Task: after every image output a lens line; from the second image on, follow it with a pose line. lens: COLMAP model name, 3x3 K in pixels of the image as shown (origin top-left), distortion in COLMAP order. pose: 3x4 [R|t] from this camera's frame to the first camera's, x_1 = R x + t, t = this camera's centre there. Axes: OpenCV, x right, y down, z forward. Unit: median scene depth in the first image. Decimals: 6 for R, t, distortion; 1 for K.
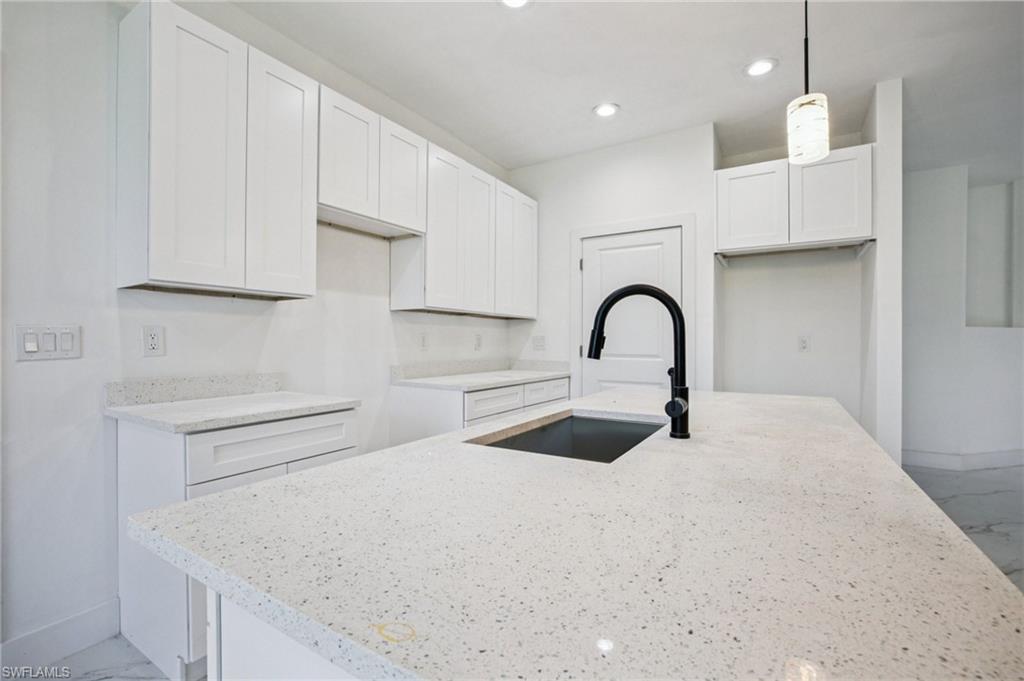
lens RADIAL K [[449.0, 0, 508.2], [0, 449.0, 342.5], [0, 0, 1]] dist [-0.027086, 0.001046]
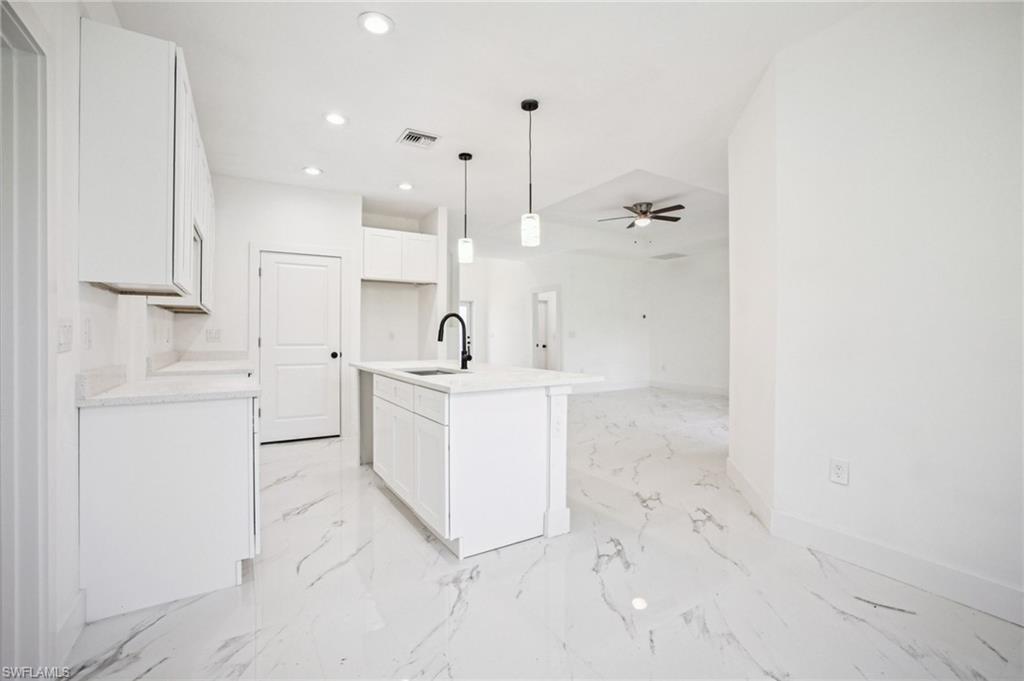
lens RADIAL K [[449.0, 0, 508.2], [0, 449.0, 342.5], [0, 0, 1]] dist [-0.027086, 0.001046]
pose [[0.462729, -0.011812, 0.886421, -0.681465], [-0.001313, 0.999901, 0.014009, 0.002170], [-0.886499, -0.007647, 0.462668, -0.190527]]
